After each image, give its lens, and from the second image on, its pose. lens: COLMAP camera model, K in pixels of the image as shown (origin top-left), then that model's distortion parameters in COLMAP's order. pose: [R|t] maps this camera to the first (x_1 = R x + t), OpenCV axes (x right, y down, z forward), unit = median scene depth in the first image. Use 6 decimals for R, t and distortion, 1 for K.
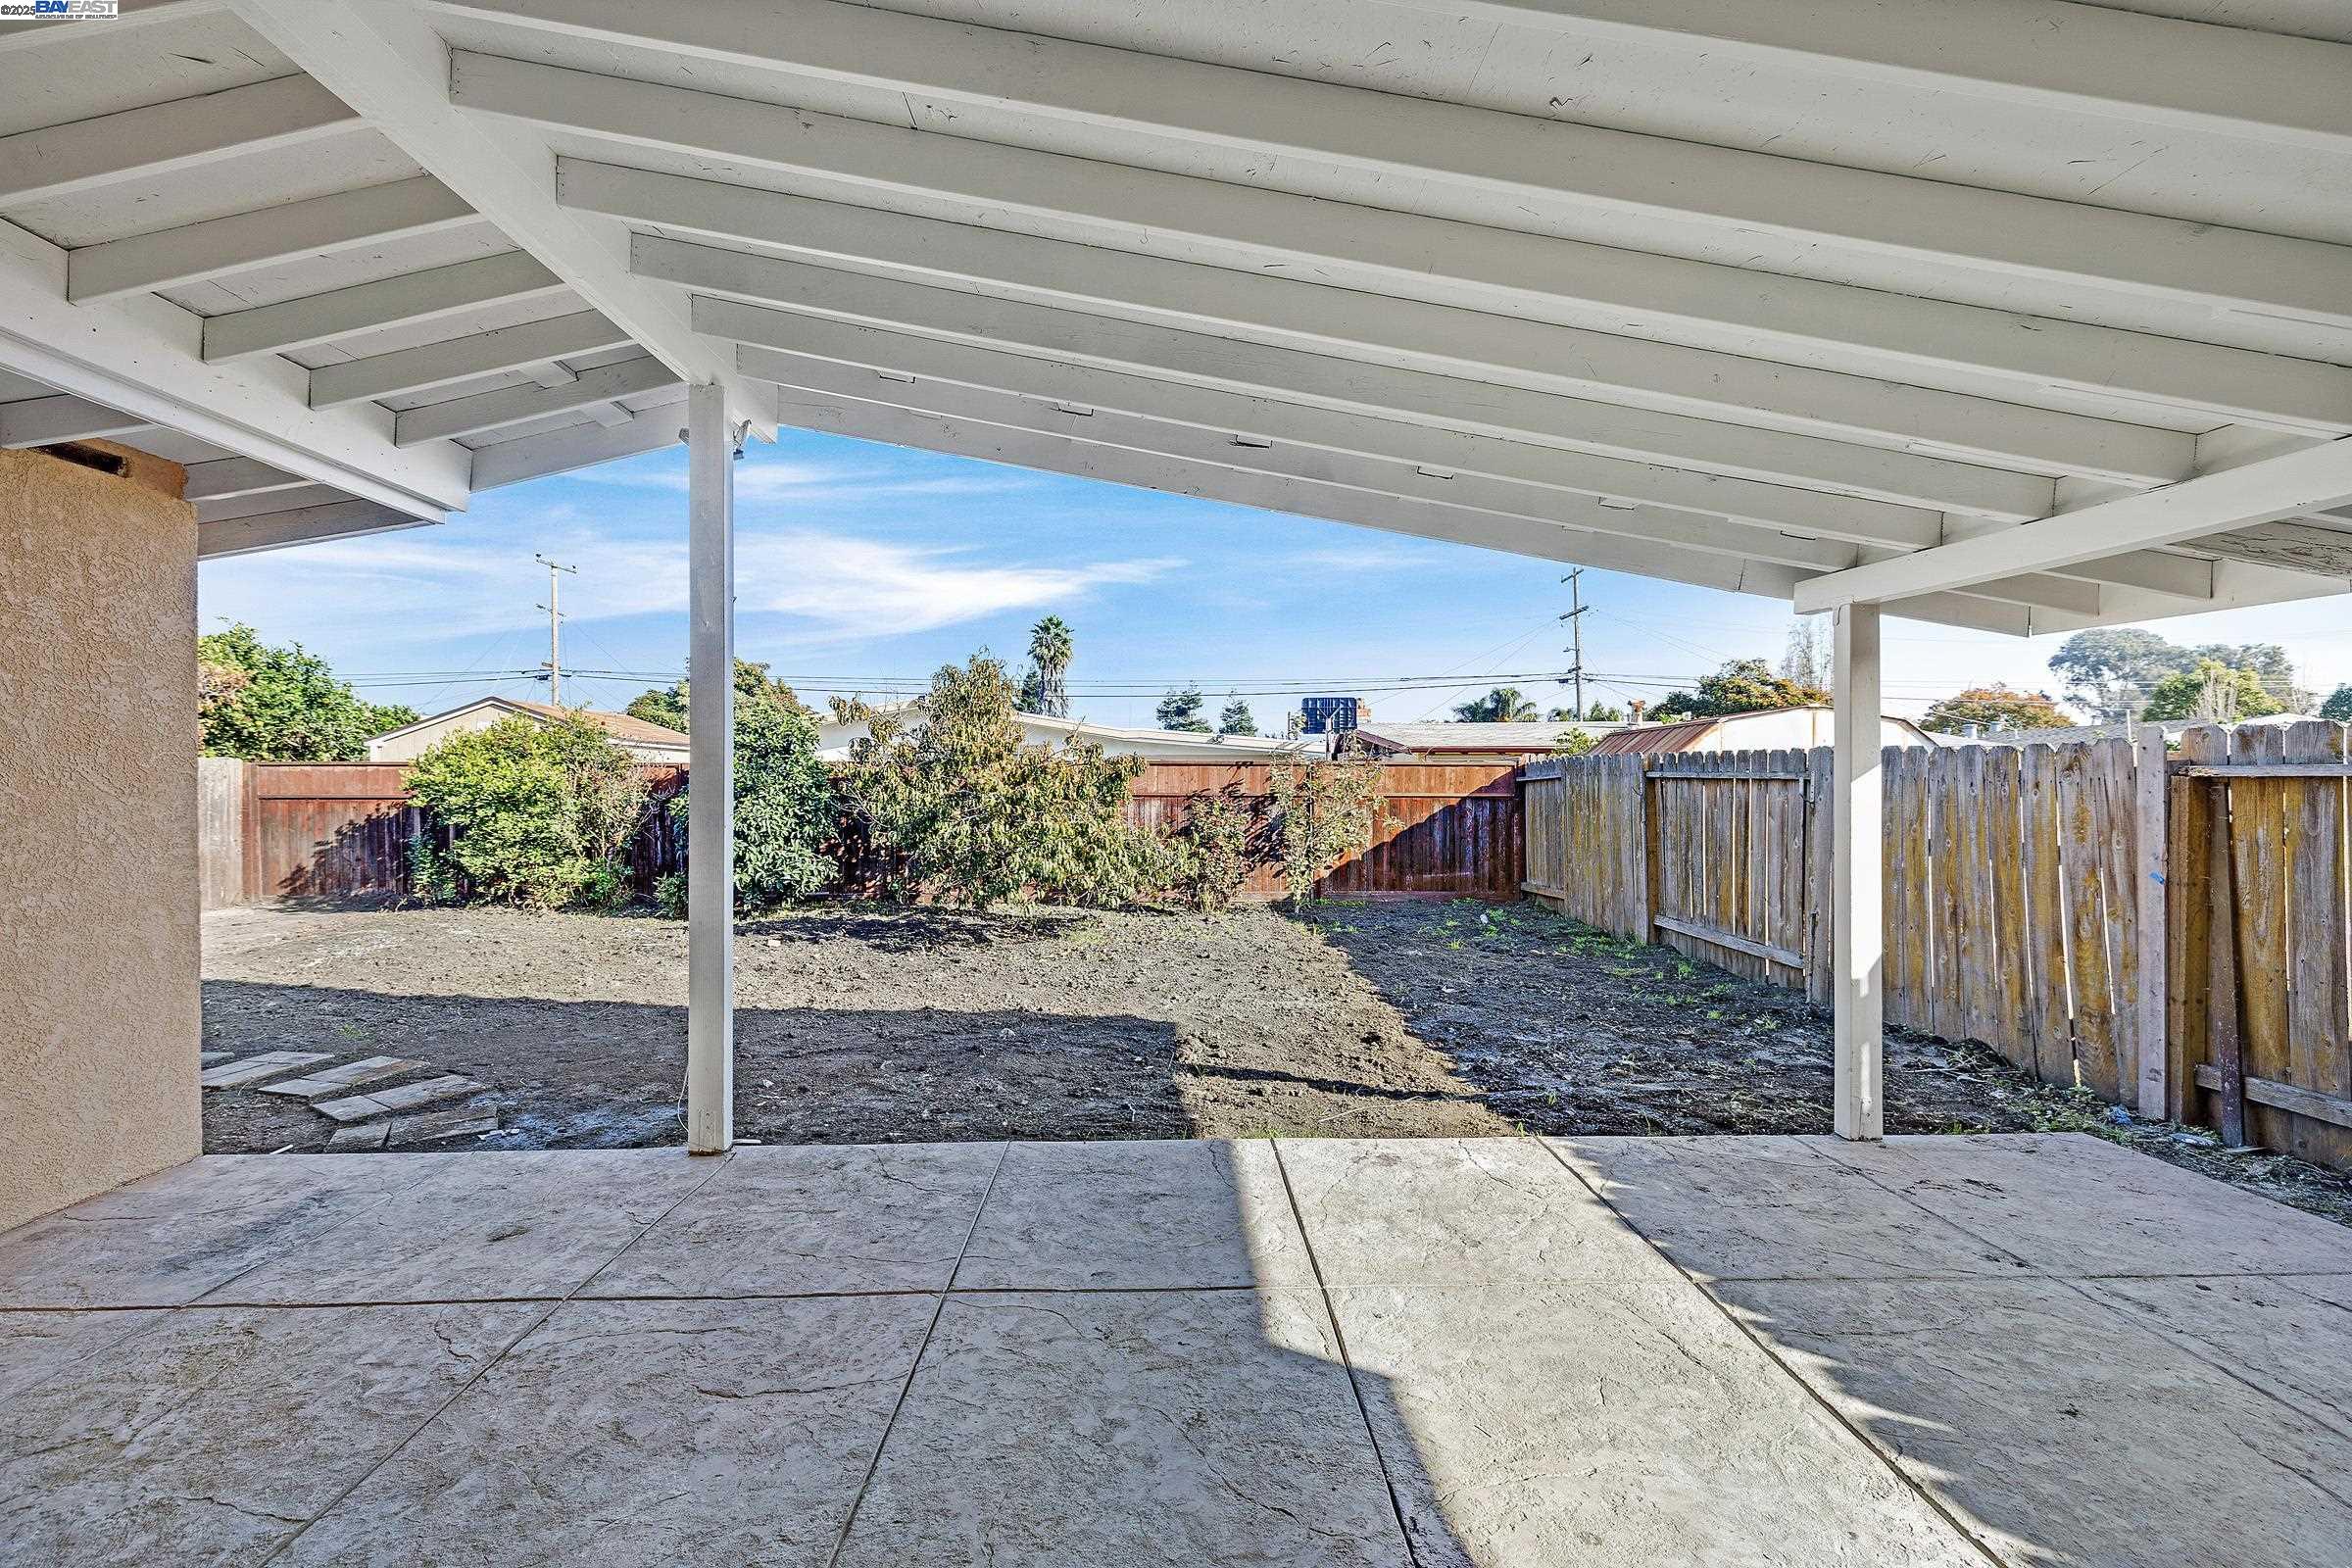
lens RADIAL K [[983.7, 0, 1157.6], [0, 983.7, 784.0], [0, 0, 1]] dist [-0.003139, -0.000177]
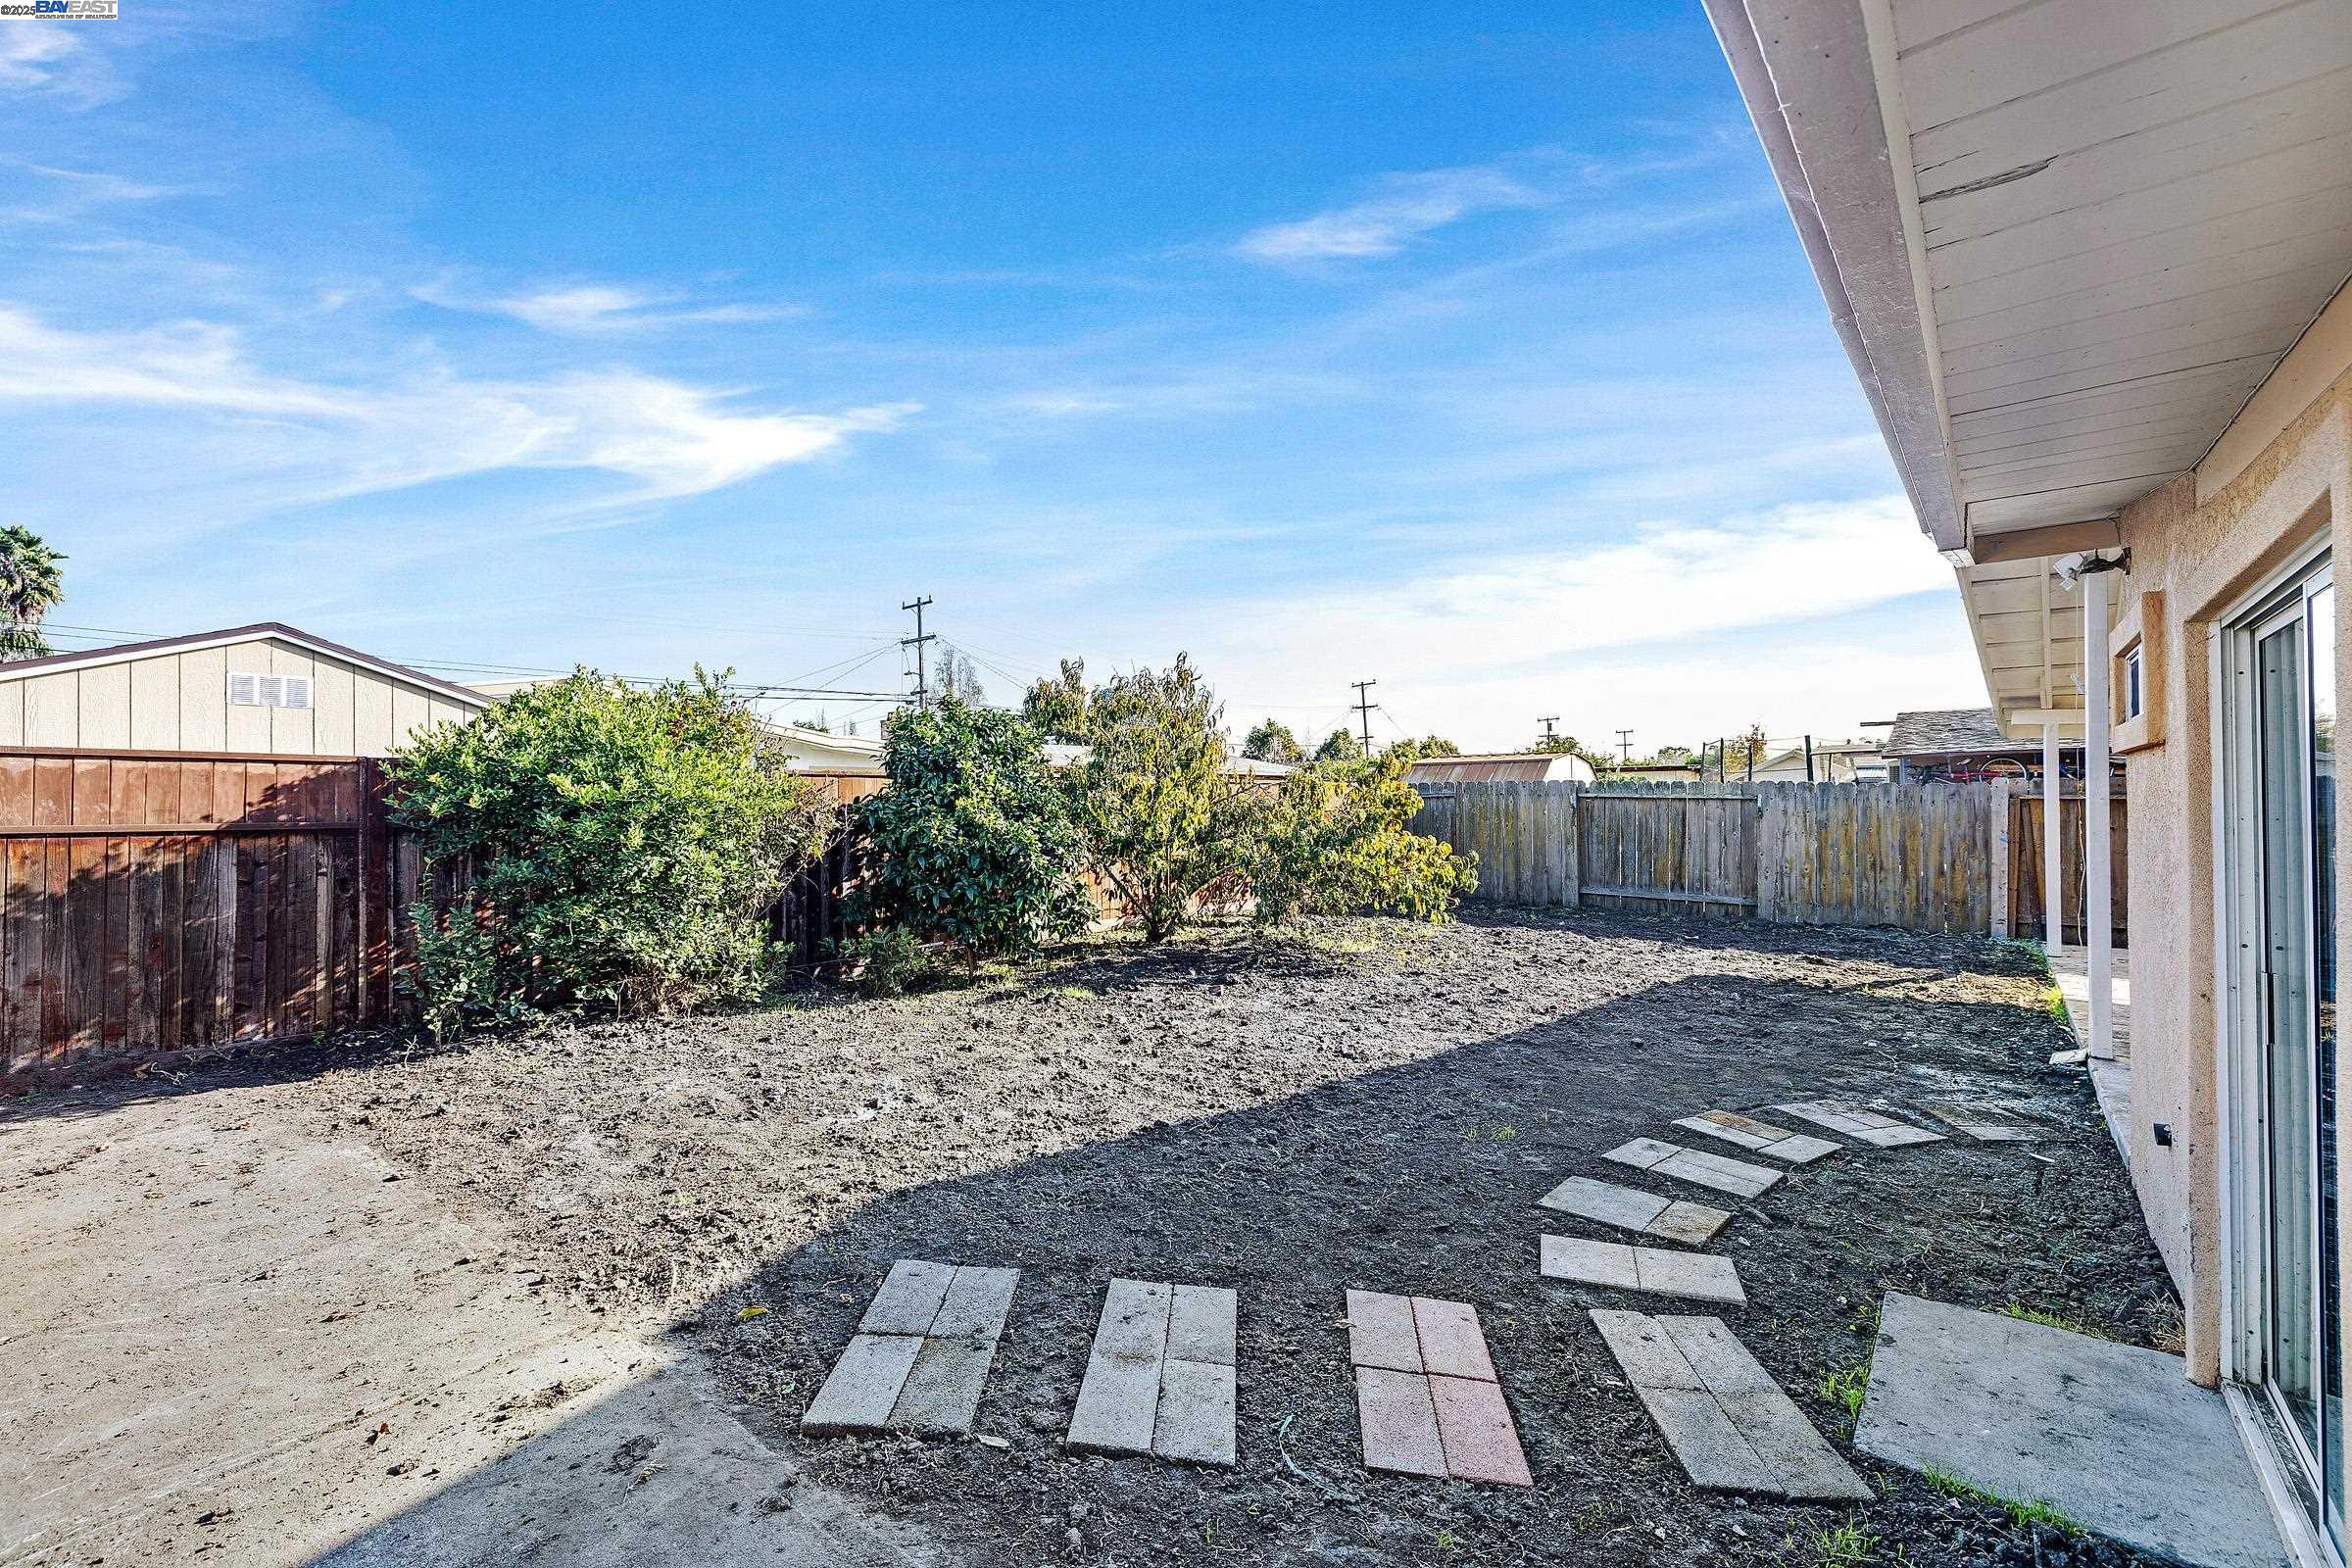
lens RADIAL K [[983.7, 0, 1173.2], [0, 983.7, 788.2], [0, 0, 1]] dist [-0.003139, -0.000177]
pose [[0.647094, 0.010954, 0.762332, -0.850174], [-0.001748, 0.999915, -0.012885, 0.000557], [-0.762409, 0.007005, 0.647058, 0.388228]]
